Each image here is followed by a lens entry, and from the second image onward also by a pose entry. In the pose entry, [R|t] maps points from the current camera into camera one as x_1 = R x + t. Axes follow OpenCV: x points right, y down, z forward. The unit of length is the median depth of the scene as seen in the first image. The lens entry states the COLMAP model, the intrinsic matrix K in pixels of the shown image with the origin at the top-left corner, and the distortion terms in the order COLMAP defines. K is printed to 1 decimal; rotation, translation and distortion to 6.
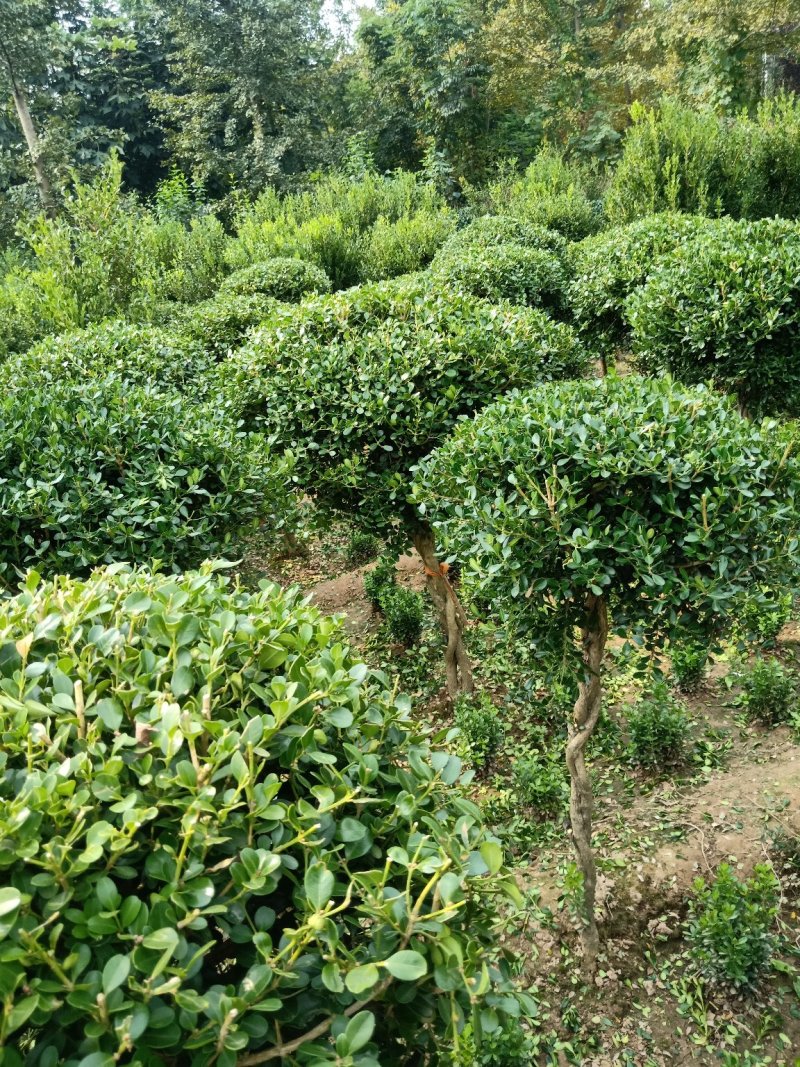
lens RADIAL K [[852.5, 0, 400.0], [0, 852.5, 533.5], [0, 0, 1]] dist [0.105930, -0.193271]
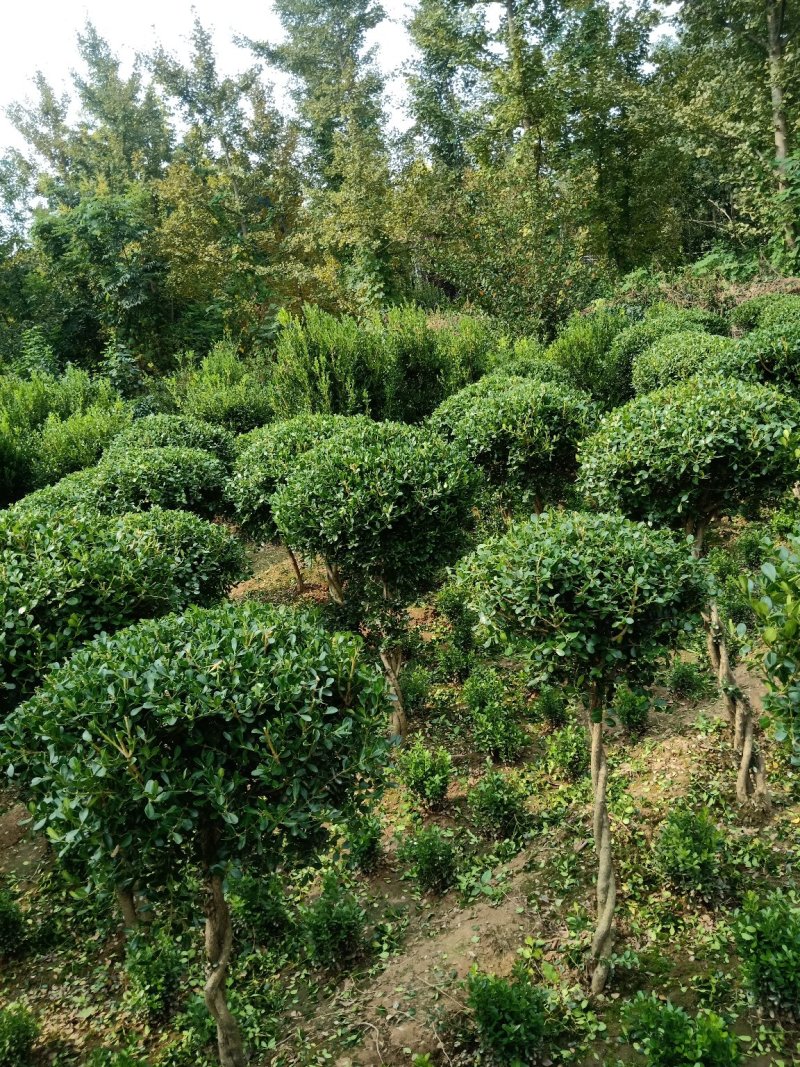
lens RADIAL K [[852.5, 0, 400.0], [0, 852.5, 533.5], [0, 0, 1]] dist [0.105930, -0.193271]
pose [[0.945979, -0.094954, 0.310012, 0.092130], [0.150284, 0.975651, -0.159748, -0.038398], [-0.287295, 0.197709, 0.937216, -0.044064]]
